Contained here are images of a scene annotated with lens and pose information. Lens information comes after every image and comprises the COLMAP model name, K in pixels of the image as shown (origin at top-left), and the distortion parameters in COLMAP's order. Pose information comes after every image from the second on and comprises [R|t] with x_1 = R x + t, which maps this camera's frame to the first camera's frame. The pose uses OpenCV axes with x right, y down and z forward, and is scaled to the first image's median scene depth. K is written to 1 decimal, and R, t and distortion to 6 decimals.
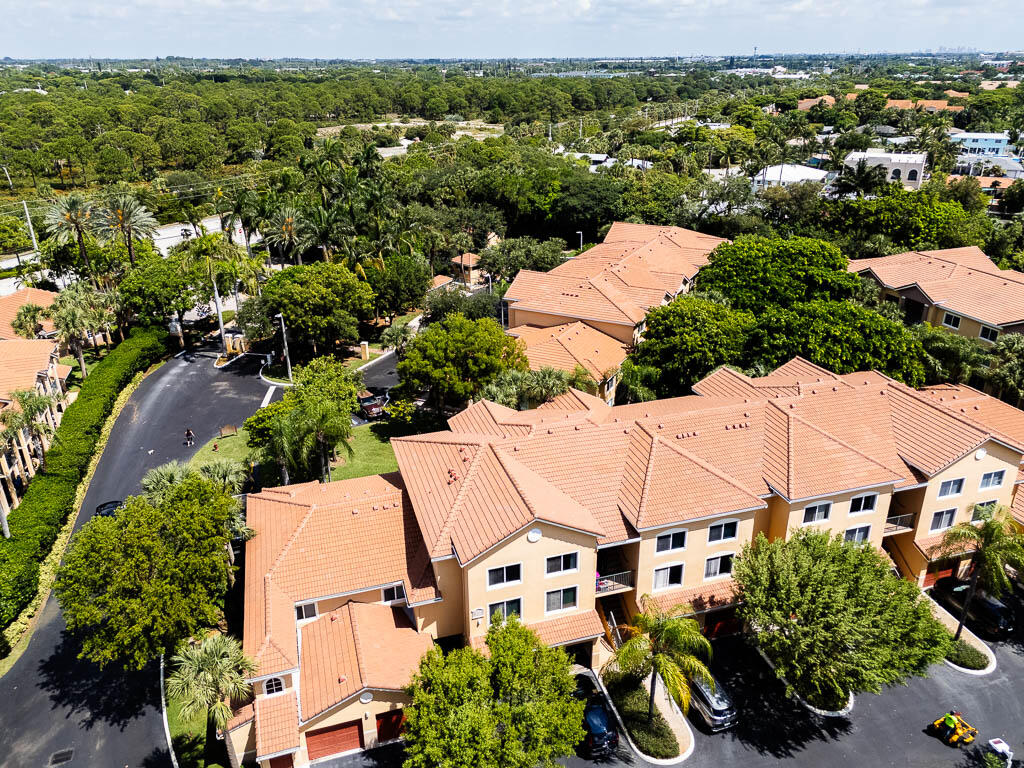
lens RADIAL K [[753.6, 0, 515.2], [0, 753.6, 383.3], [0, 0, 1]] dist [0.073690, -0.066961]
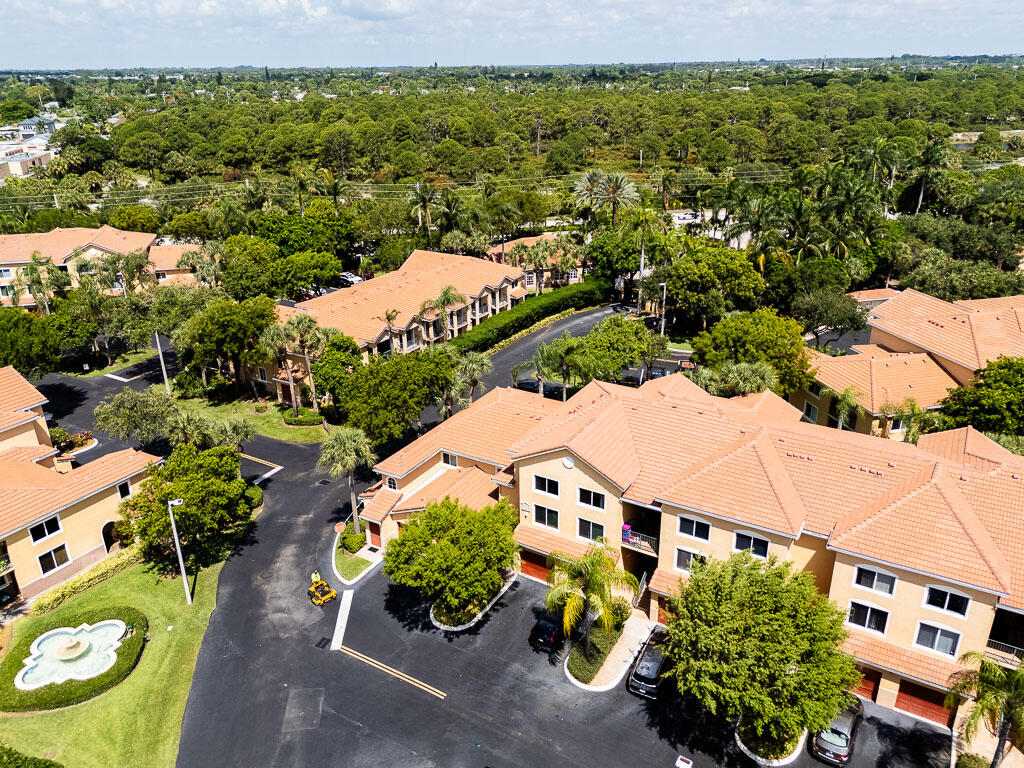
lens RADIAL K [[753.6, 0, 515.2], [0, 753.6, 383.3], [0, 0, 1]] dist [0.073690, -0.066961]
pose [[0.664541, 0.284197, -0.691099, 0.649137], [-0.283029, 0.951675, 0.119200, -0.032362], [0.691578, 0.116388, 0.712863, 0.059320]]
